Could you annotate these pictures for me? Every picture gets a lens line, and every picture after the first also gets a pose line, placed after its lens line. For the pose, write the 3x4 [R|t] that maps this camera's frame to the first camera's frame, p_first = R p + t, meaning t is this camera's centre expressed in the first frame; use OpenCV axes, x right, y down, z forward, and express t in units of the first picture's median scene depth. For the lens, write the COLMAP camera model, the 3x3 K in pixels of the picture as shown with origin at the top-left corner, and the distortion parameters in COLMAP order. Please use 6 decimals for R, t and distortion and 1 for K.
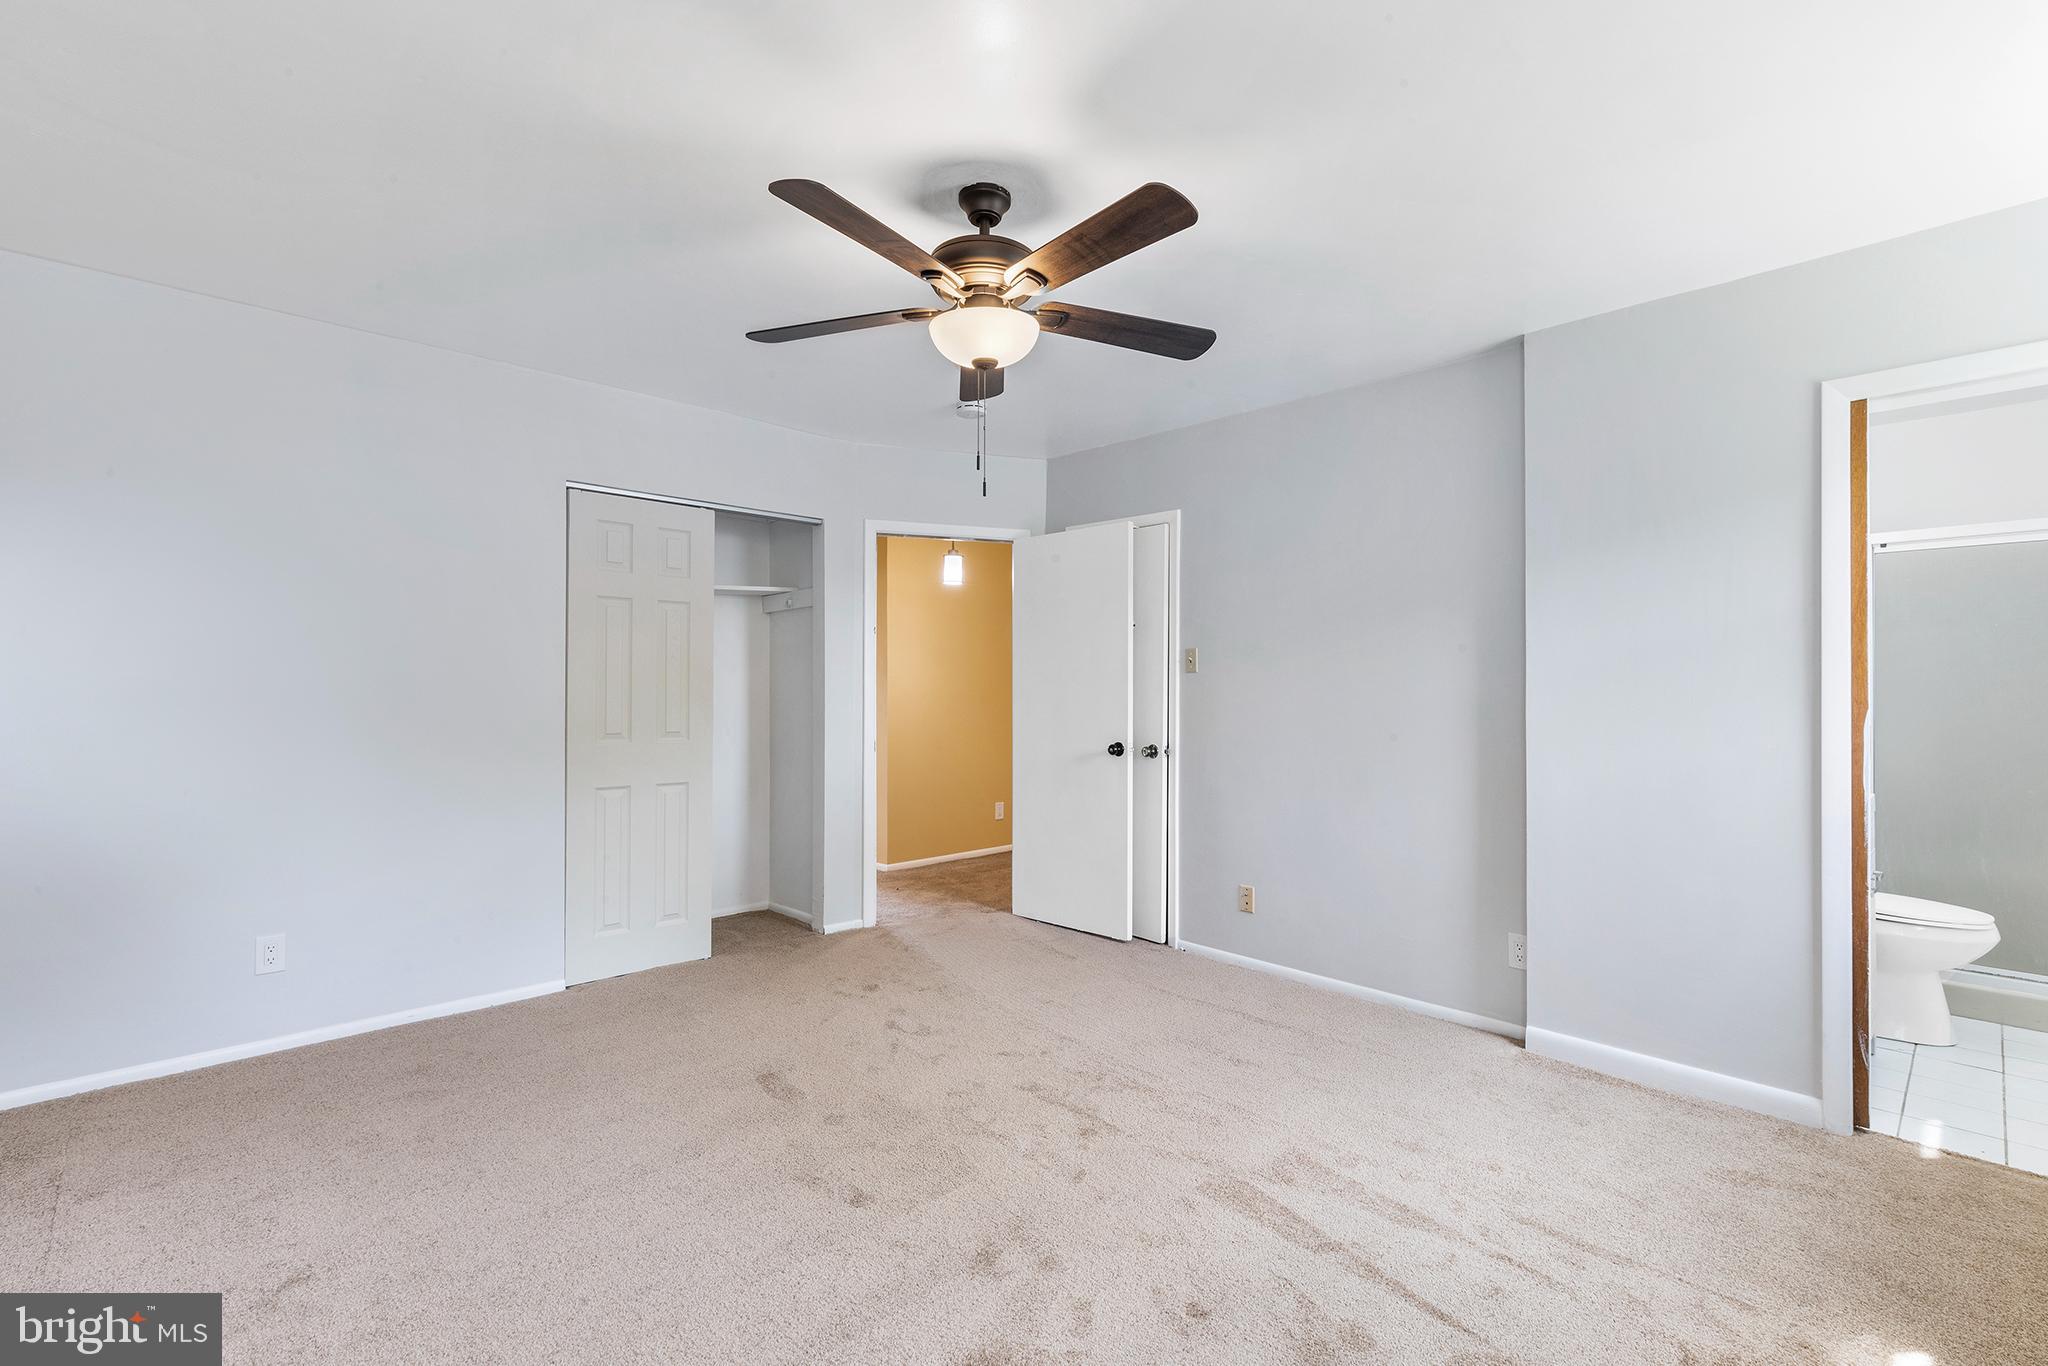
lens RADIAL K [[923.8, 0, 1030.7], [0, 923.8, 683.0], [0, 0, 1]] dist [0.001344, 0.000466]
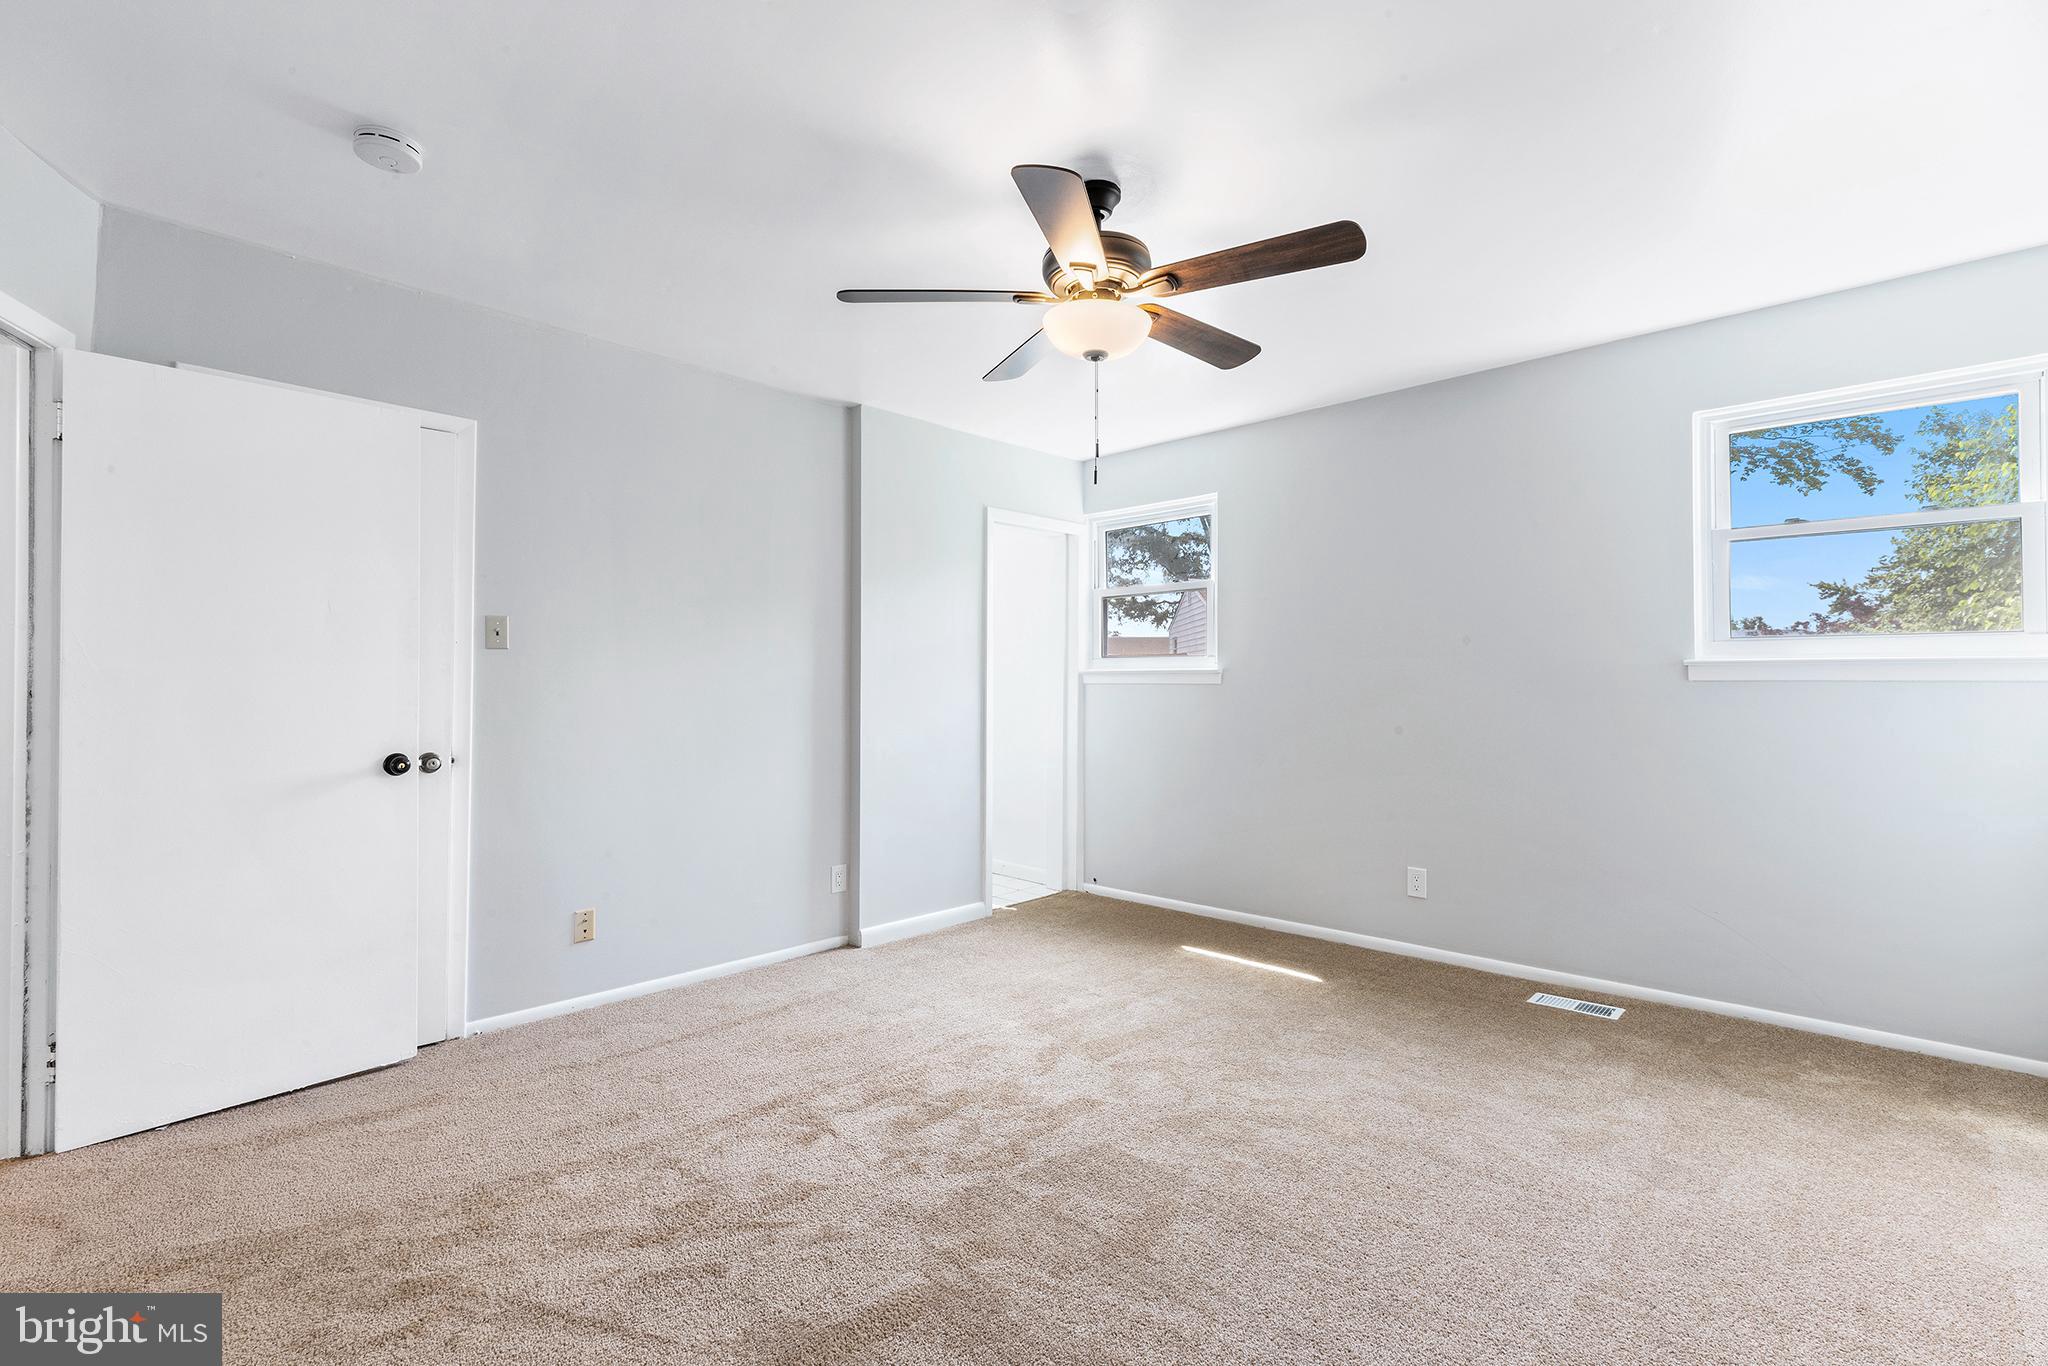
lens RADIAL K [[917.1, 0, 1024.0], [0, 917.1, 683.0], [0, 0, 1]] dist [0.000848, 0.000010]
pose [[-0.051734, -0.002422, 0.998658, -0.716207], [-0.010517, 0.999943, 0.001881, 0.012723], [-0.998606, -0.010406, -0.051757, 0.767354]]
